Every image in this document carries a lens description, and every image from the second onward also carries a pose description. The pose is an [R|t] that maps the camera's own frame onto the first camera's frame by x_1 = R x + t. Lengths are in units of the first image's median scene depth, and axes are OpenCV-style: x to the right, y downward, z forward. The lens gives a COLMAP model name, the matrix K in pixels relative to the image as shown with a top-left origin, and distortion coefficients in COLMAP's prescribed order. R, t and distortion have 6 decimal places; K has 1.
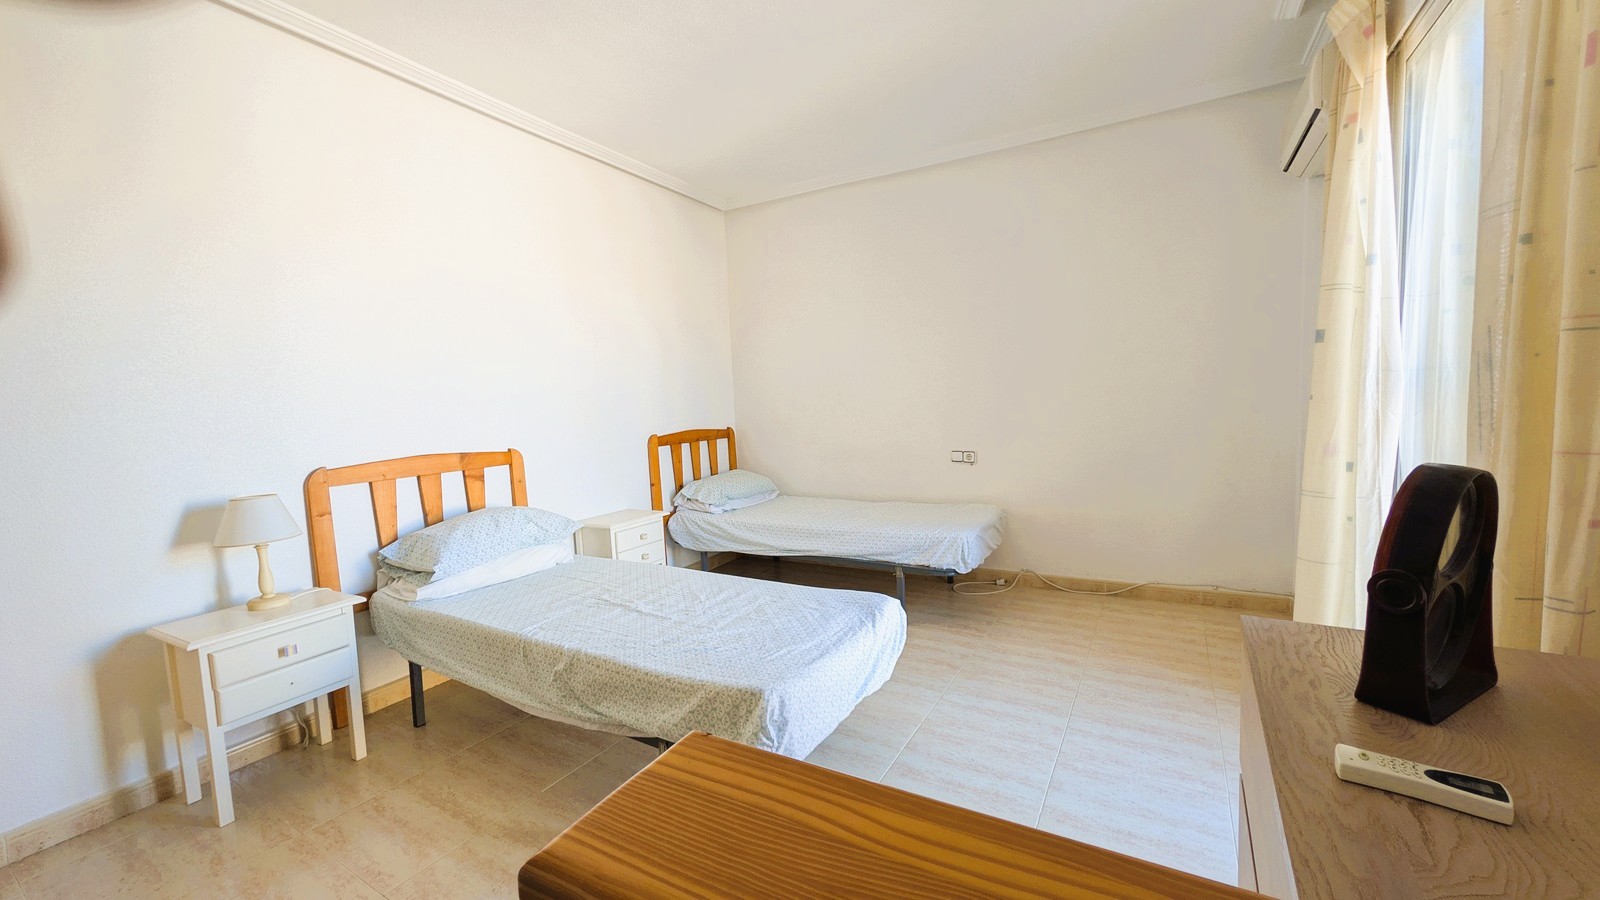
lens RADIAL K [[610.1, 0, 801.5], [0, 610.1, 447.7], [0, 0, 1]] dist [0.001429, -0.000061]
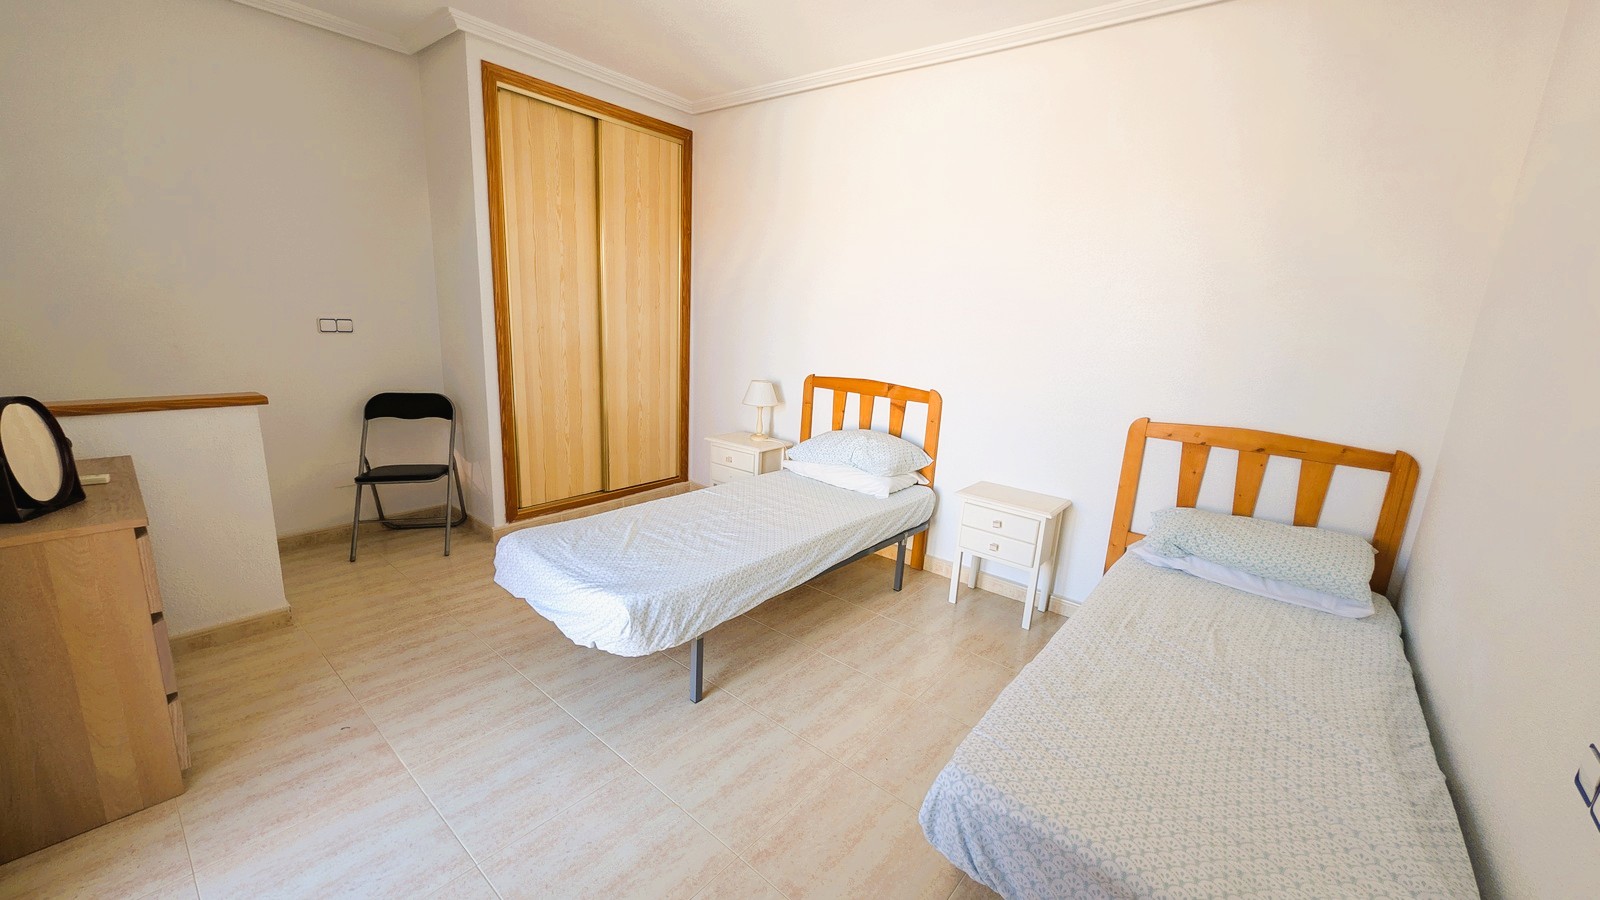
lens RADIAL K [[610.1, 0, 790.9], [0, 610.1, 453.6], [0, 0, 1]] dist [0.001429, -0.000061]
pose [[-0.165732, 0.251825, -0.953476, 0.642589], [-0.123505, 0.953935, 0.273414, -0.160978], [0.978407, 0.163072, -0.126996, 0.944568]]
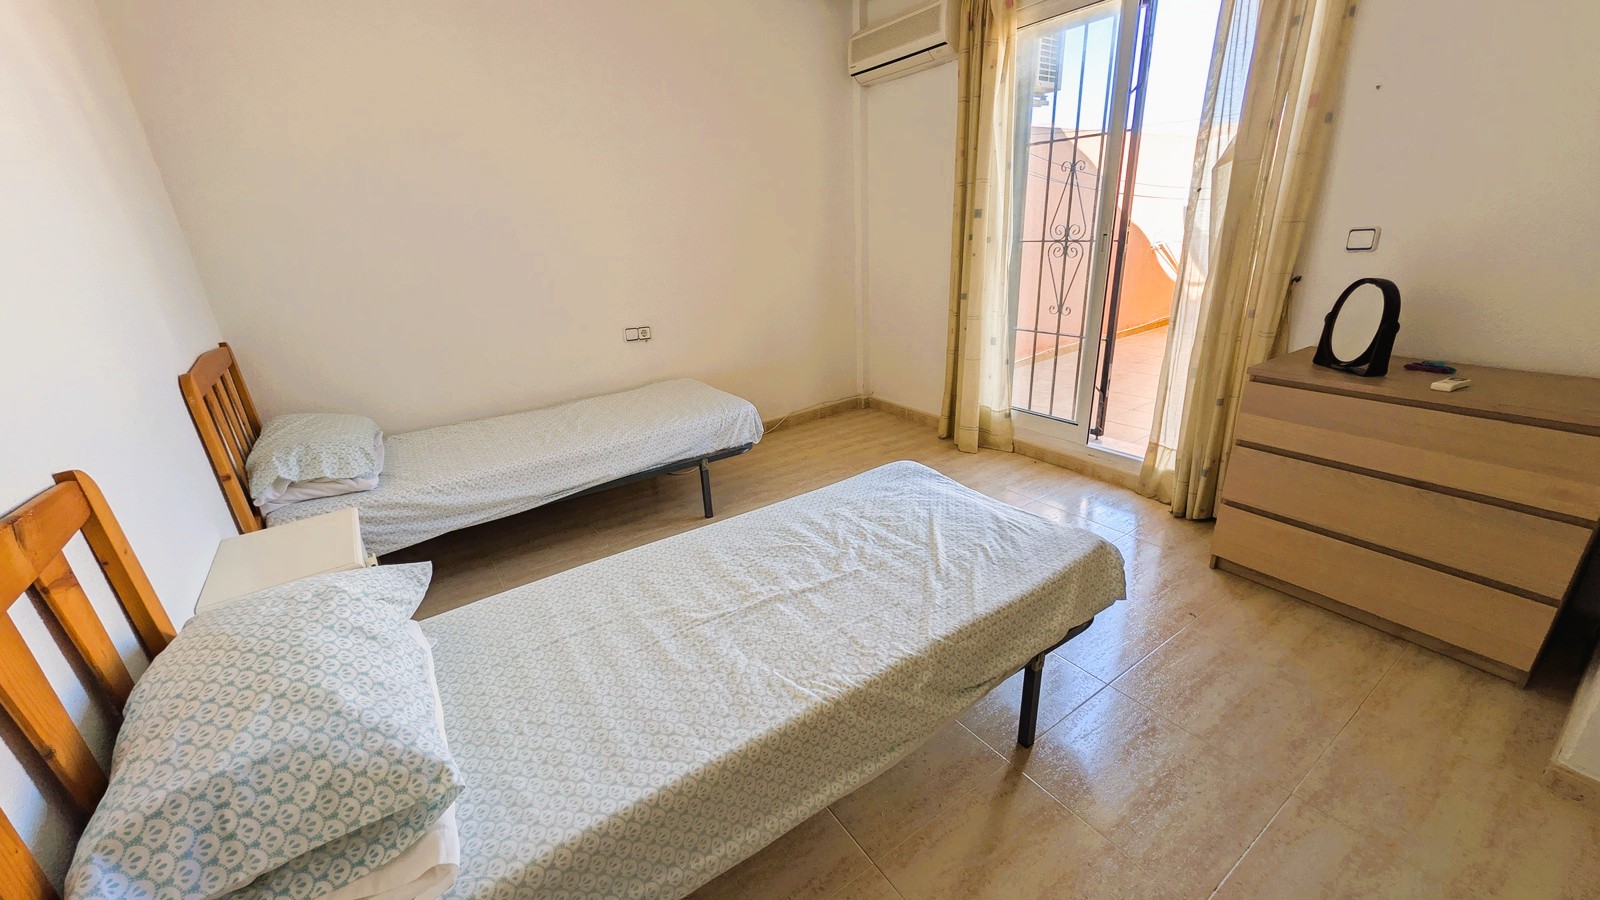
lens RADIAL K [[610.1, 0, 799.2], [0, 610.1, 444.8], [0, 0, 1]] dist [0.001429, -0.000061]
pose [[0.430948, -0.288620, 0.854975, -0.602338], [0.104506, 0.957058, 0.270405, -0.062779], [-0.896305, -0.027181, 0.442605, 0.508434]]
